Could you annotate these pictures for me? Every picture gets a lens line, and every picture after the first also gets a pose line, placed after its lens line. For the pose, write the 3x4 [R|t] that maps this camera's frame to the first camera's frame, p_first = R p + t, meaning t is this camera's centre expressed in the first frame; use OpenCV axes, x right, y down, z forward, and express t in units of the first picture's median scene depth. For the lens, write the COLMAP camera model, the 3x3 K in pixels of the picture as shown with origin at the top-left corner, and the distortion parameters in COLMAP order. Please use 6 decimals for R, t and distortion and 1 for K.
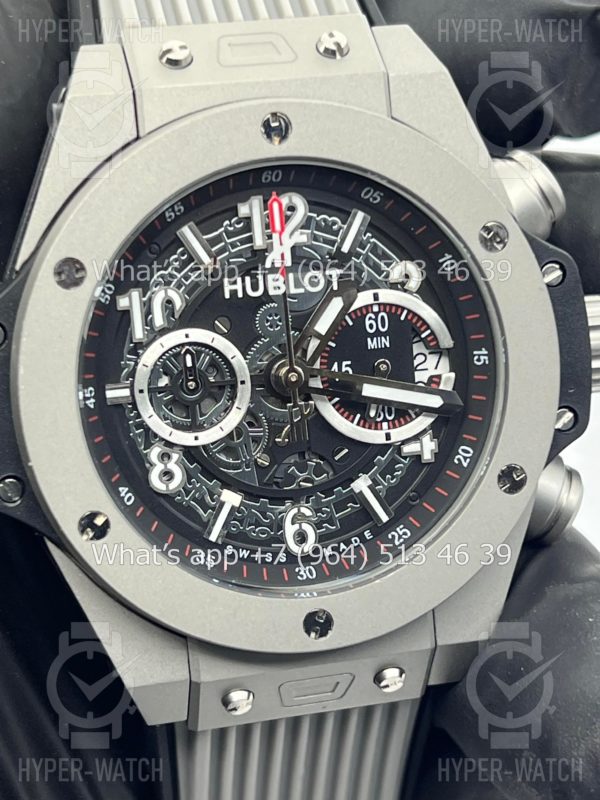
lens RADIAL K [[1885.8, 0, 300.0], [0, 1885.8, 400.0], [0, 0, 1]] dist [0.216670, 0.181849]
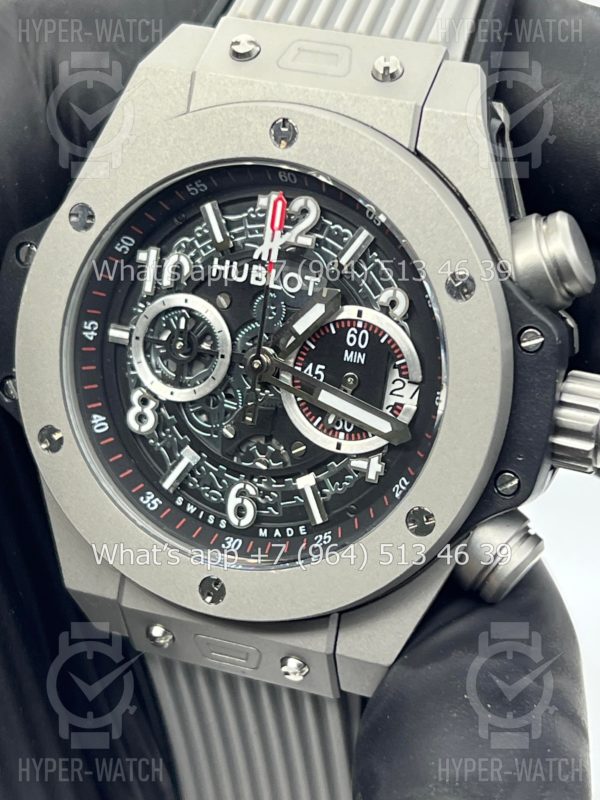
lens RADIAL K [[1885.8, 0, 300.0], [0, 1885.8, 400.0], [0, 0, 1]] dist [0.216670, 0.181849]
pose [[0.826590, 0.285355, -0.485100, 0.534910], [-0.269874, 0.957340, 0.103292, -0.108447], [0.493880, 0.045536, 0.868337, 0.084536]]
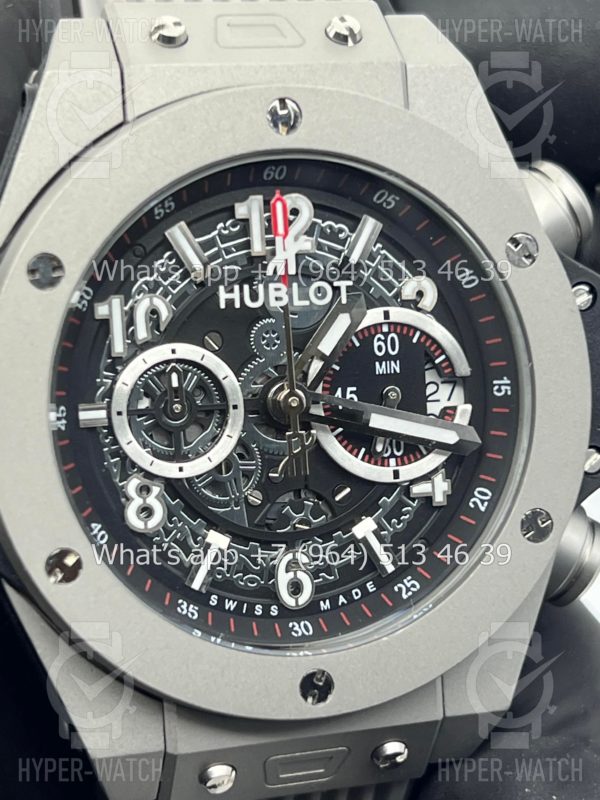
lens RADIAL K [[1885.8, 0, 300.0], [0, 1885.8, 400.0], [0, 0, 1]] dist [0.216670, 0.181849]
pose [[0.997249, 0.025071, 0.069754, -0.061111], [-0.021043, 0.998100, -0.057905, 0.037181], [-0.071074, 0.056278, 0.995882, 0.127626]]
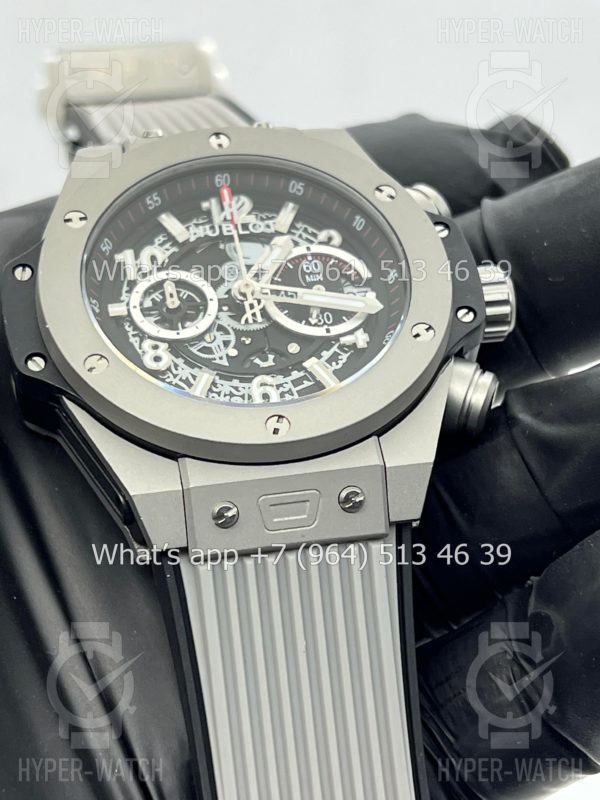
lens RADIAL K [[1885.8, 0, 300.0], [0, 1885.8, 400.0], [0, 0, 1]] dist [0.216670, 0.181849]
pose [[0.984424, -0.159716, -0.073490, 0.117157], [0.077514, 0.769467, -0.633965, 0.889470], [0.157803, 0.618394, 0.769862, 0.028536]]
